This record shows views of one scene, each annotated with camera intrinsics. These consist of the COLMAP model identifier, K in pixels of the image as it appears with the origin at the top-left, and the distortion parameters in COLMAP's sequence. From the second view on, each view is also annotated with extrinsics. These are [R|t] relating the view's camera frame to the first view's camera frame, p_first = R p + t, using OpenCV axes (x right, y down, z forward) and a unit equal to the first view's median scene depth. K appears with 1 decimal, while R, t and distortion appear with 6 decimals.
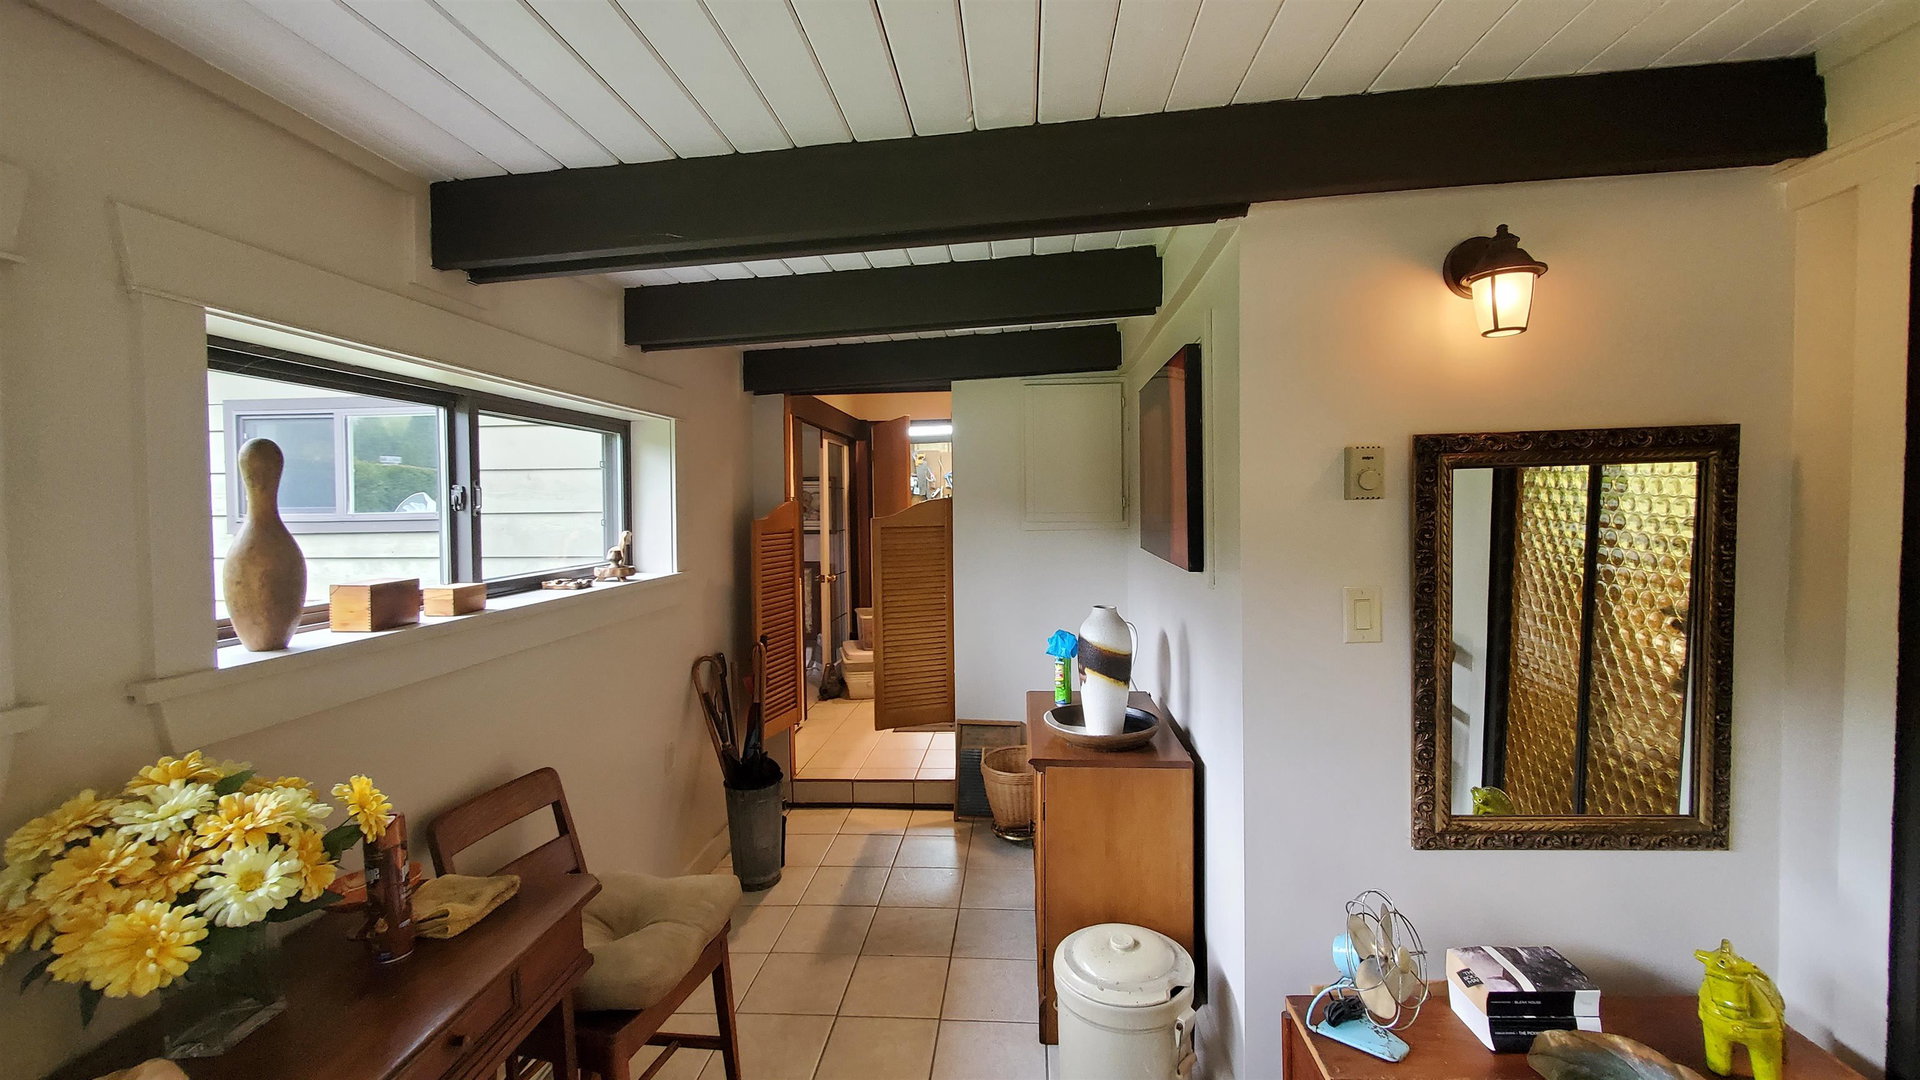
lens RADIAL K [[767.7, 0, 978.4], [0, 767.7, 532.3], [0, 0, 1]] dist [0.000525, -0.001686]
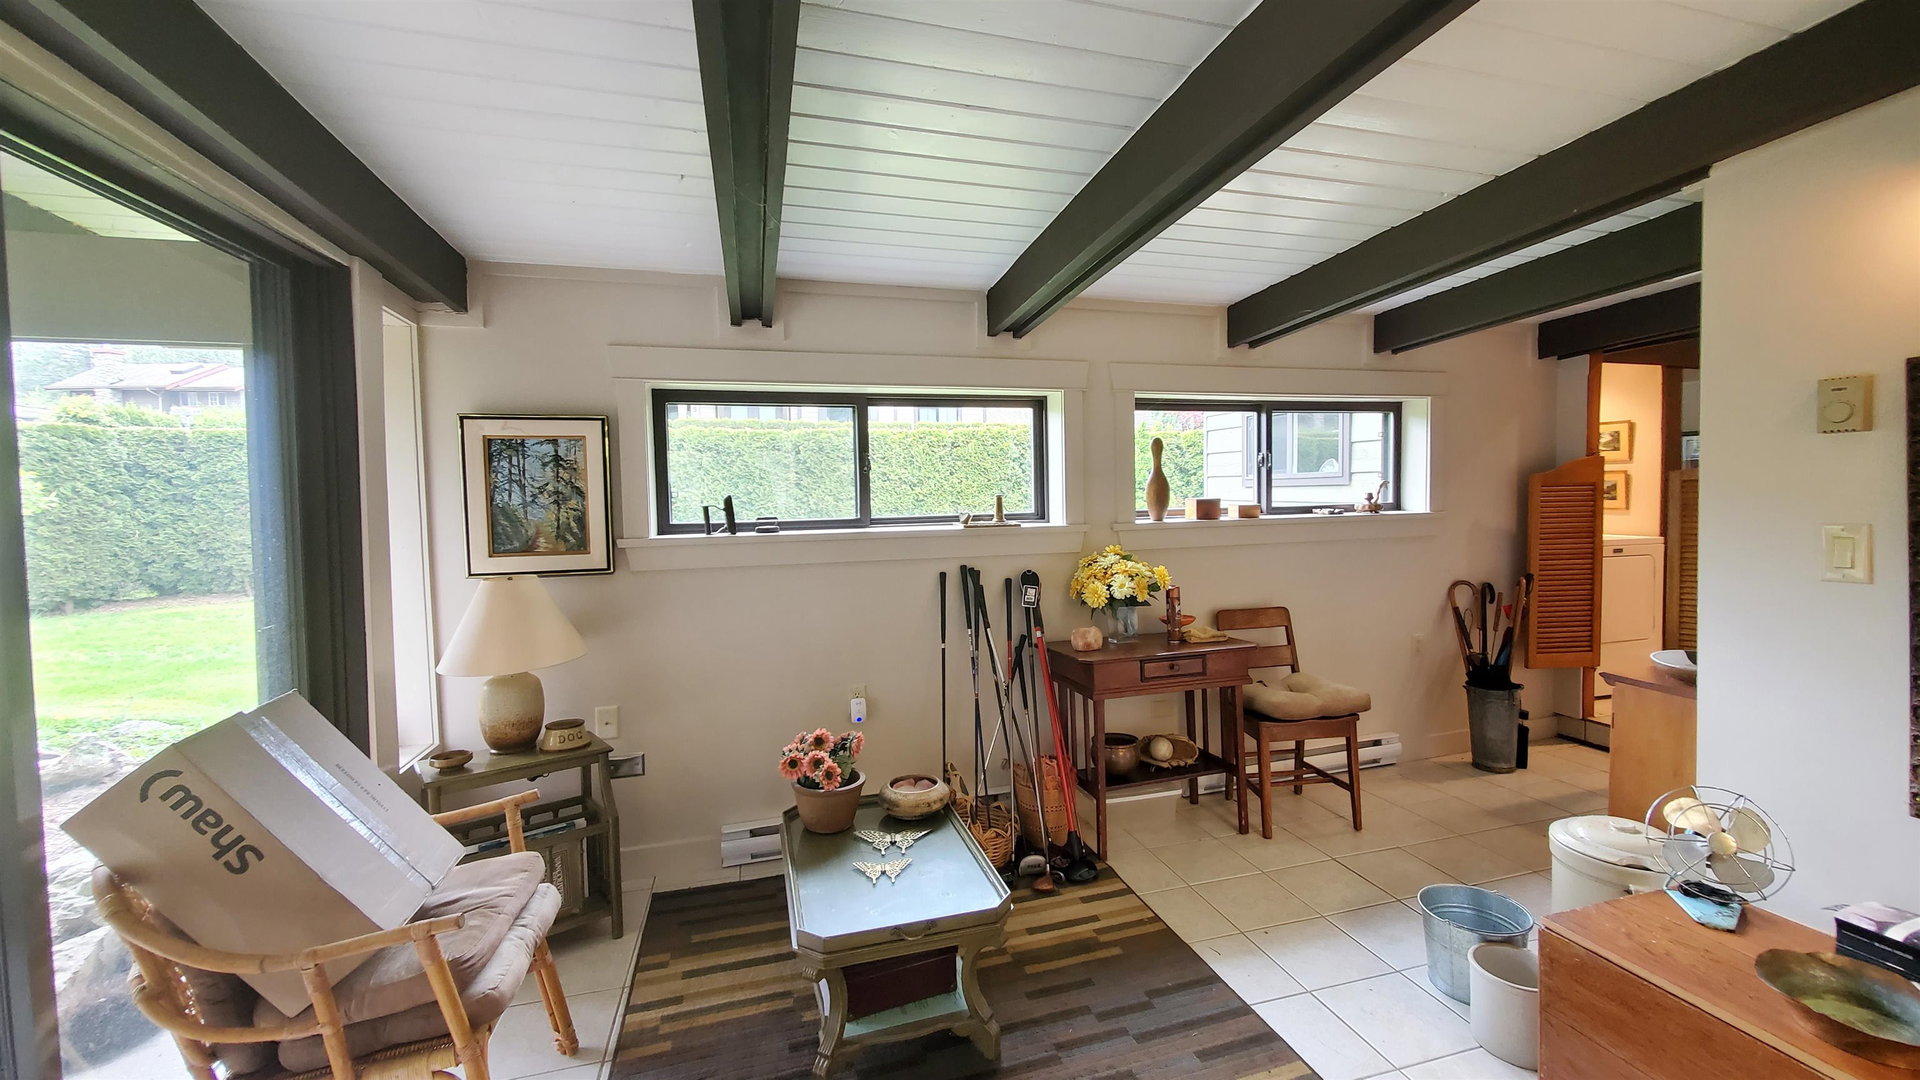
lens RADIAL K [[767.7, 0, 971.7], [0, 767.7, 525.9], [0, 0, 1]] dist [0.000525, -0.001686]
pose [[0.341517, 0.046348, -0.938732, 0.960629], [-0.017218, 0.998924, 0.043056, 0.055344], [0.939718, 0.001459, 0.341948, -0.339944]]
